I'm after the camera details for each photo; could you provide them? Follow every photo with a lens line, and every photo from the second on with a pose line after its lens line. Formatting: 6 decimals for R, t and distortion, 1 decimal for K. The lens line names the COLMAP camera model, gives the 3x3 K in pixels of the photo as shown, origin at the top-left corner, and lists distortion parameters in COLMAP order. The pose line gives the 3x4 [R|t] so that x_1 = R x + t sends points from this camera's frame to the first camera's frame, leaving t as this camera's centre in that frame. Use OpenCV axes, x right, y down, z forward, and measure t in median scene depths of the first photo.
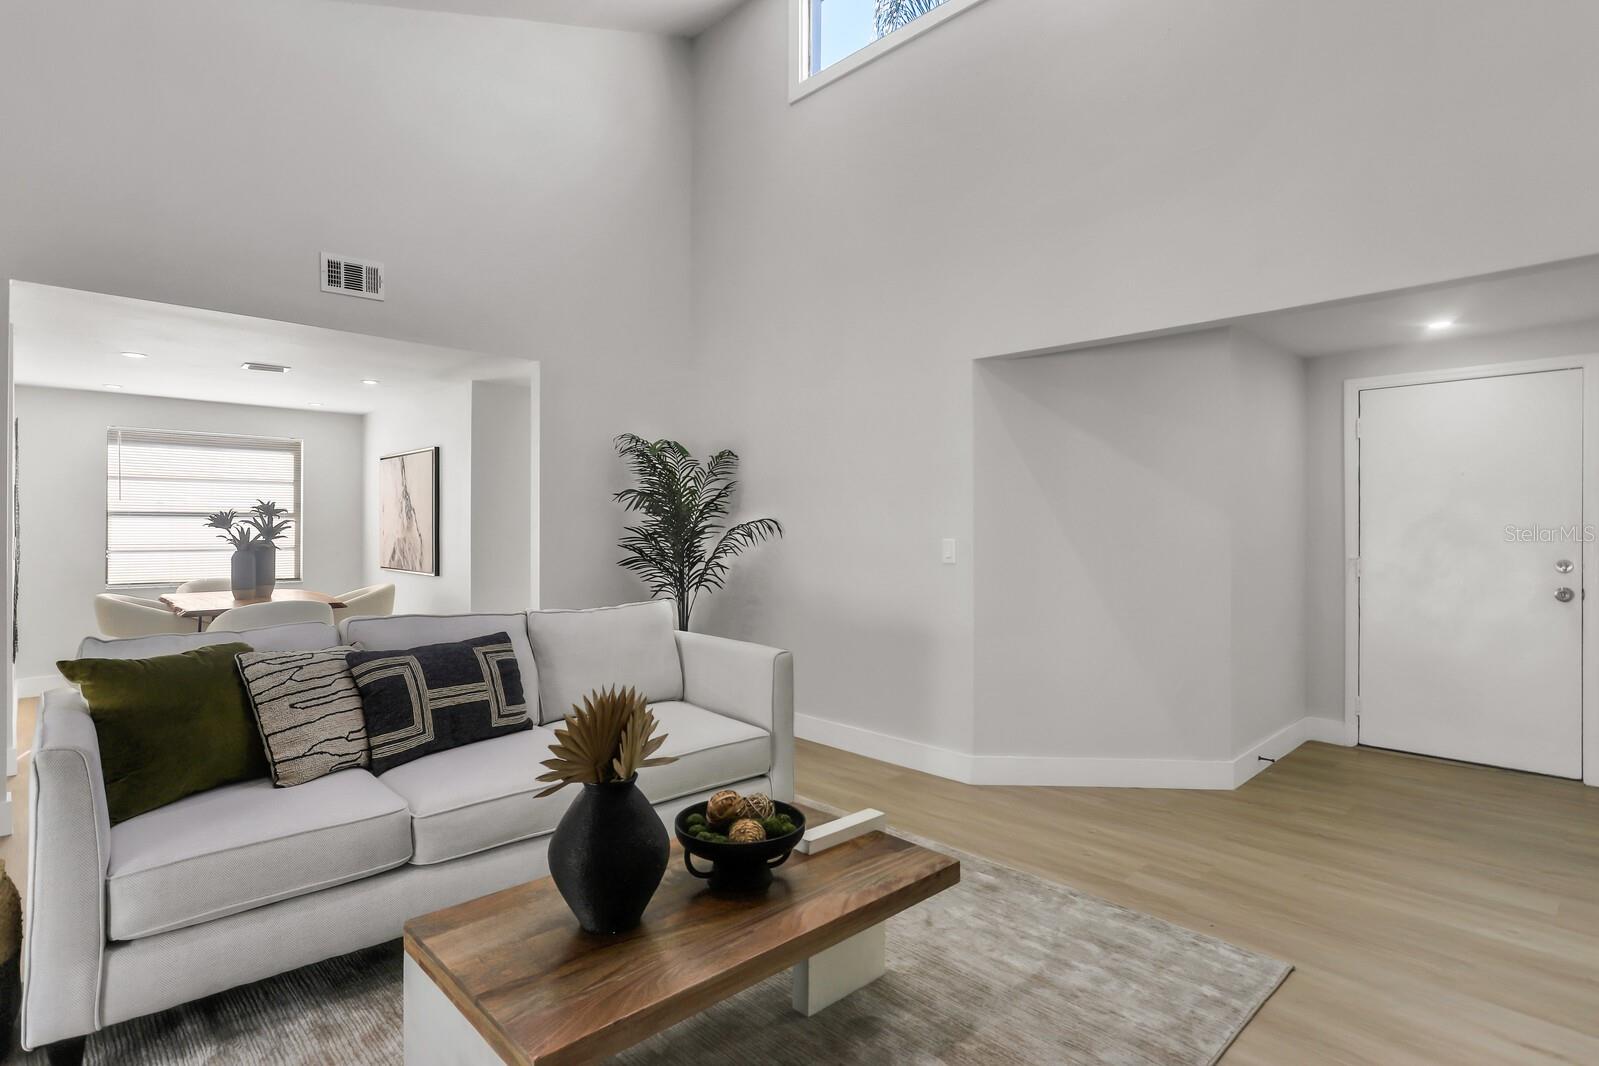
lens RADIAL K [[810.4, 0, 796.1], [0, 810.4, 538.2], [0, 0, 1]] dist [-0.037702, 0.024140]
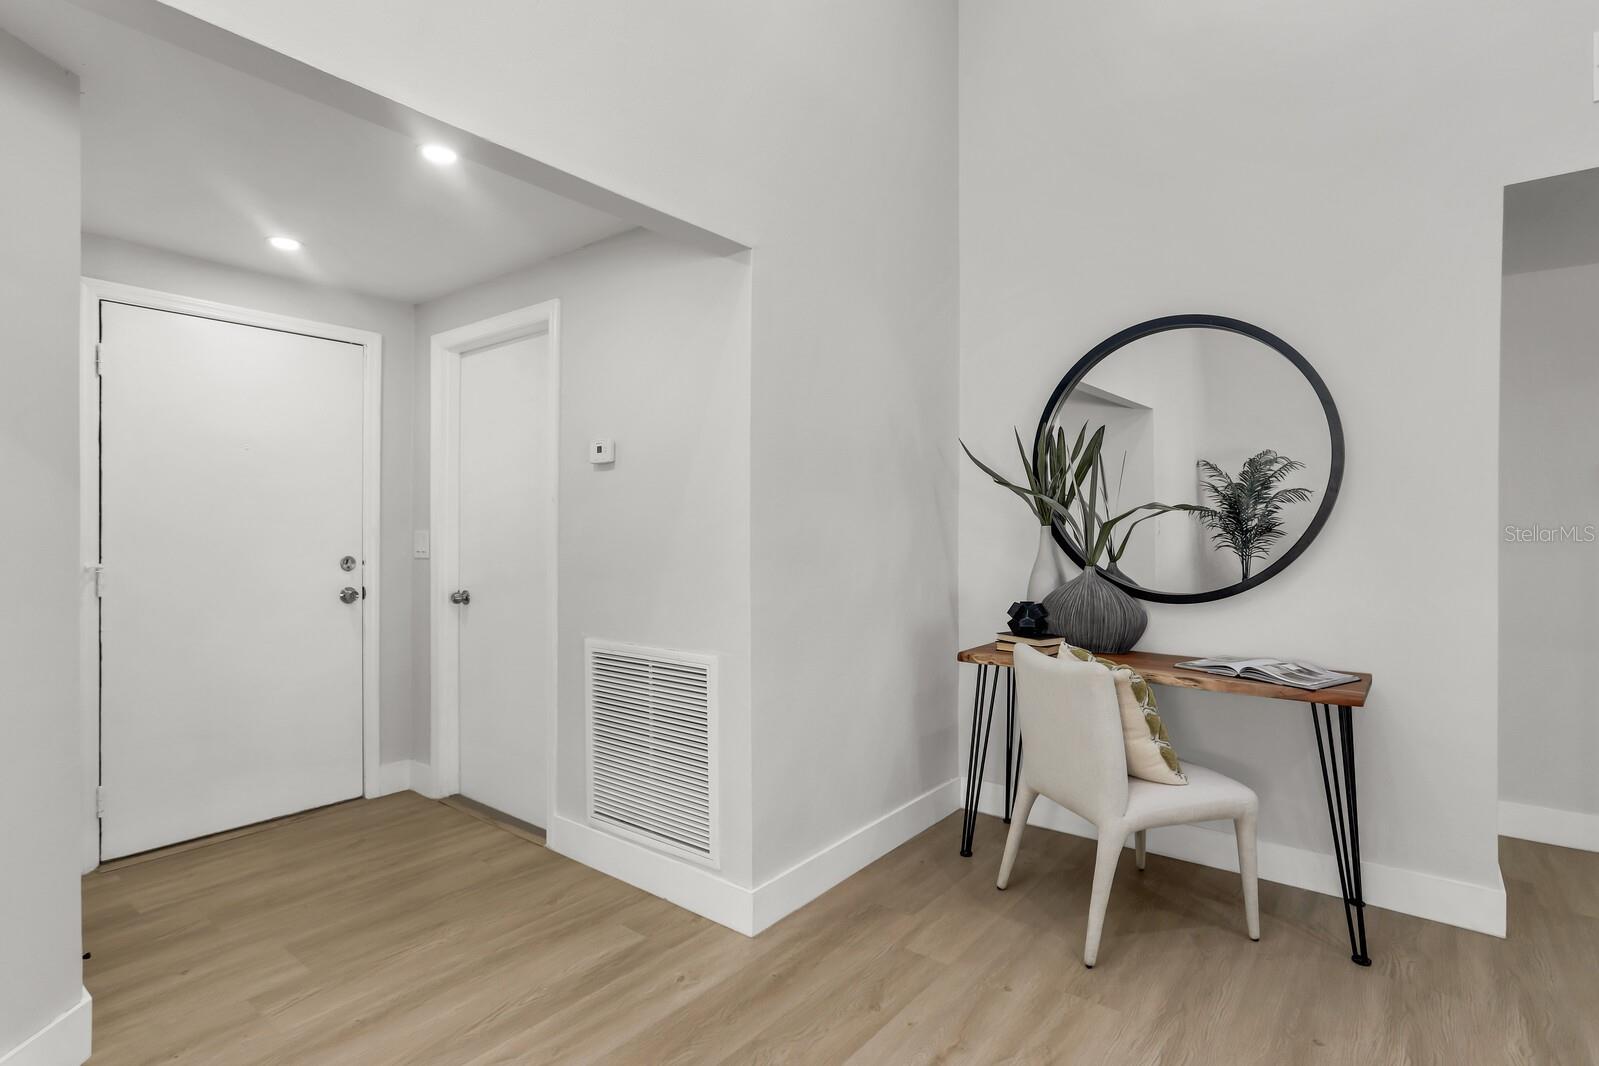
lens RADIAL K [[810.4, 0, 796.1], [0, 810.4, 538.2], [0, 0, 1]] dist [-0.037702, 0.024140]
pose [[-0.145744, -0.017835, 0.989162, 0.009638], [0.011717, 0.999736, 0.019752, -0.004043], [-0.989253, 0.014469, -0.145497, 0.603758]]
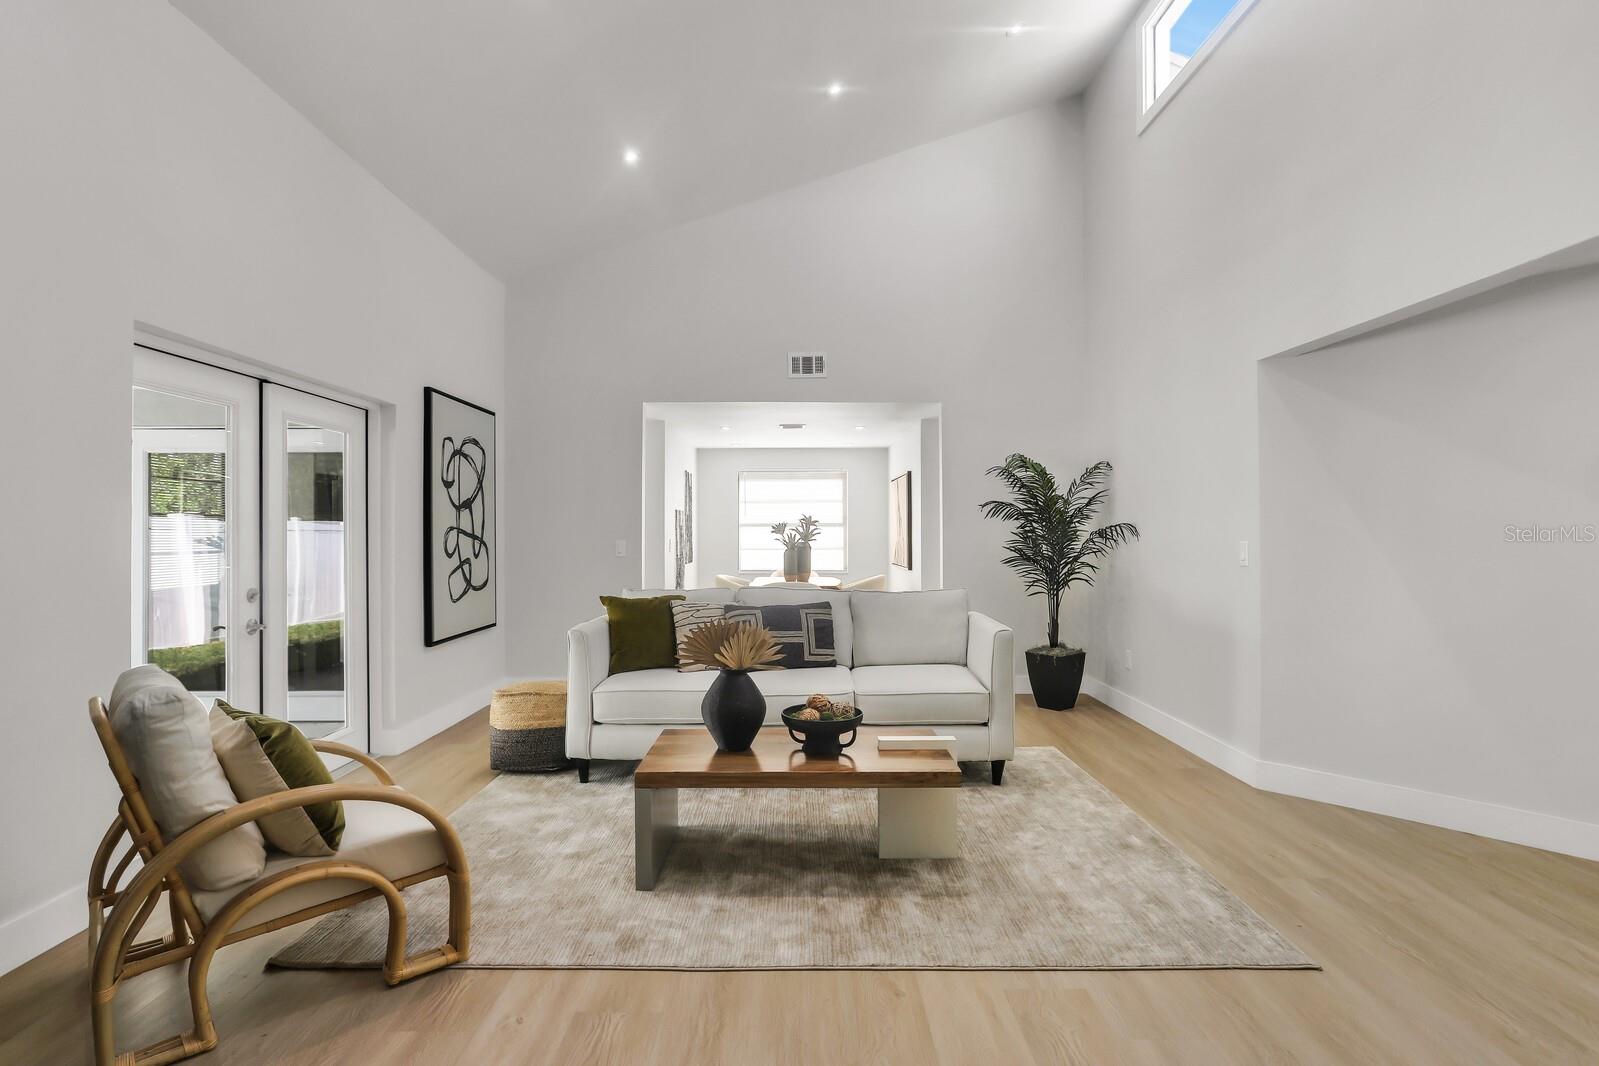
lens RADIAL K [[802.0, 0, 800.0], [0, 802.0, 543.7], [0, 0, 1]] dist [-0.036472, 0.026054]
pose [[0.726320, 0.003141, -0.687349, 0.458400], [-0.002823, 0.999995, 0.001588, 0.004053], [0.687351, 0.000787, 0.726325, -0.090670]]
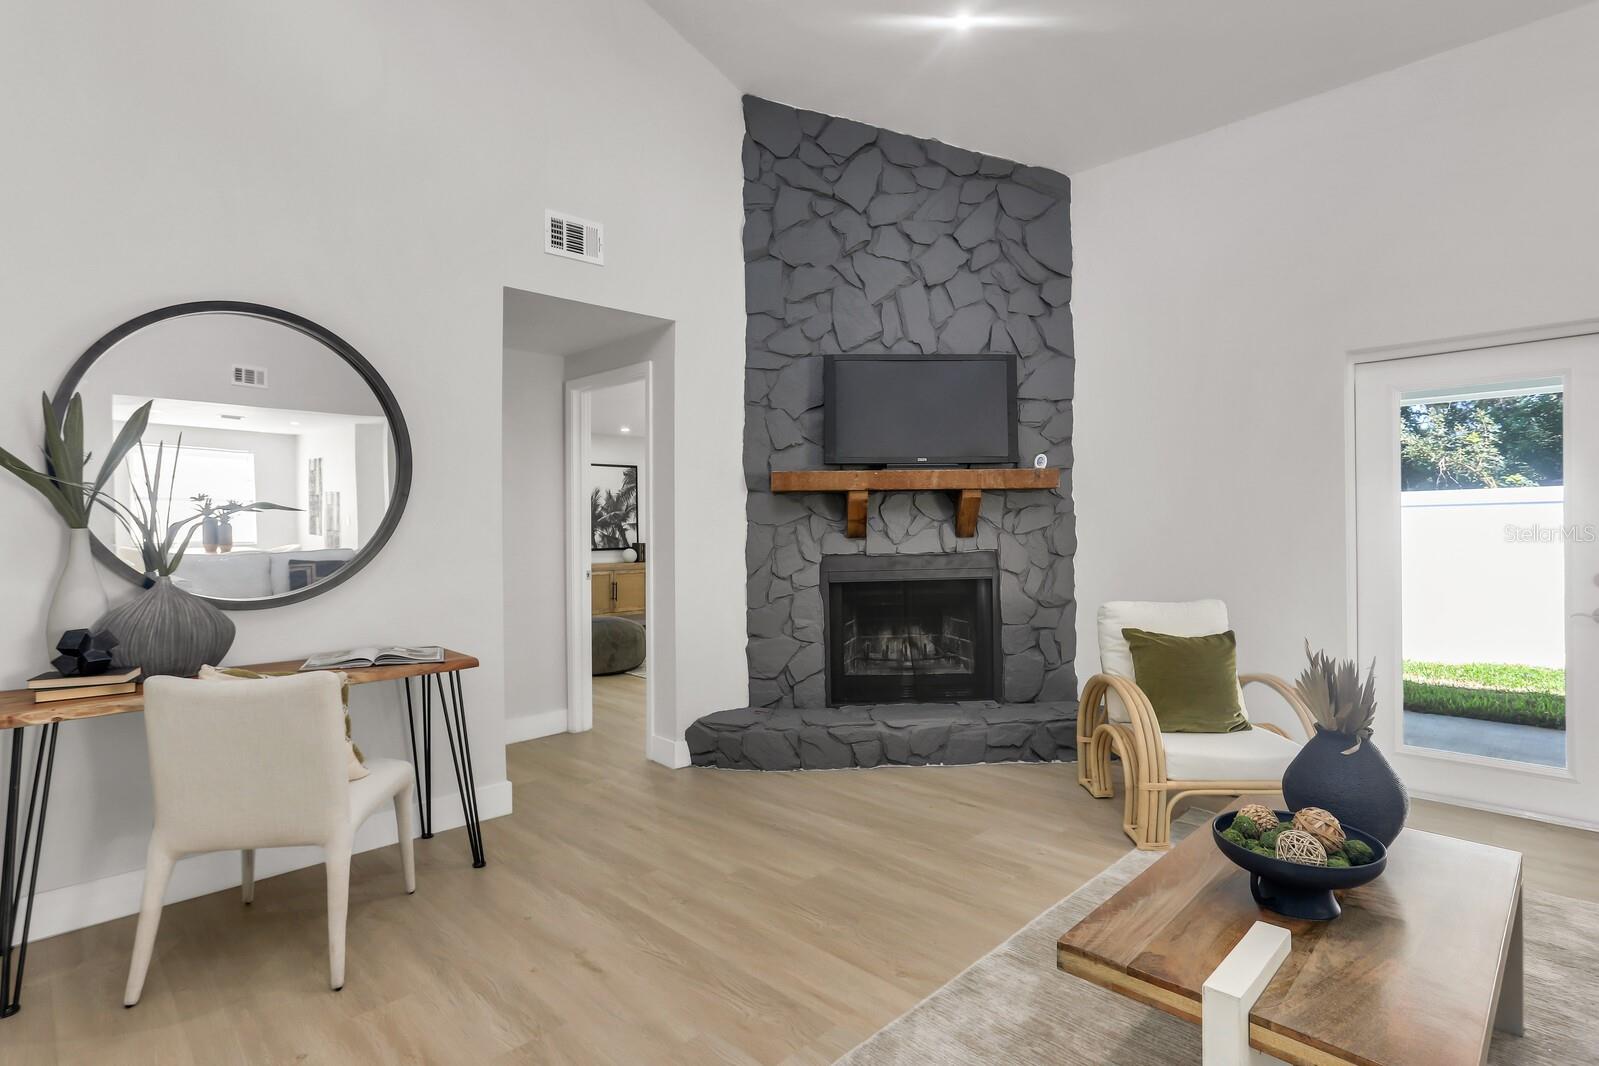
lens RADIAL K [[812.1, 0, 803.6], [0, 812.1, 526.9], [0, 0, 1]] dist [-0.014525, 0.000080]
pose [[-0.999359, 0.006391, -0.035224, 0.230597], [0.005718, 0.999800, 0.019178, -0.007716], [0.035340, 0.018964, -0.999195, 0.860491]]
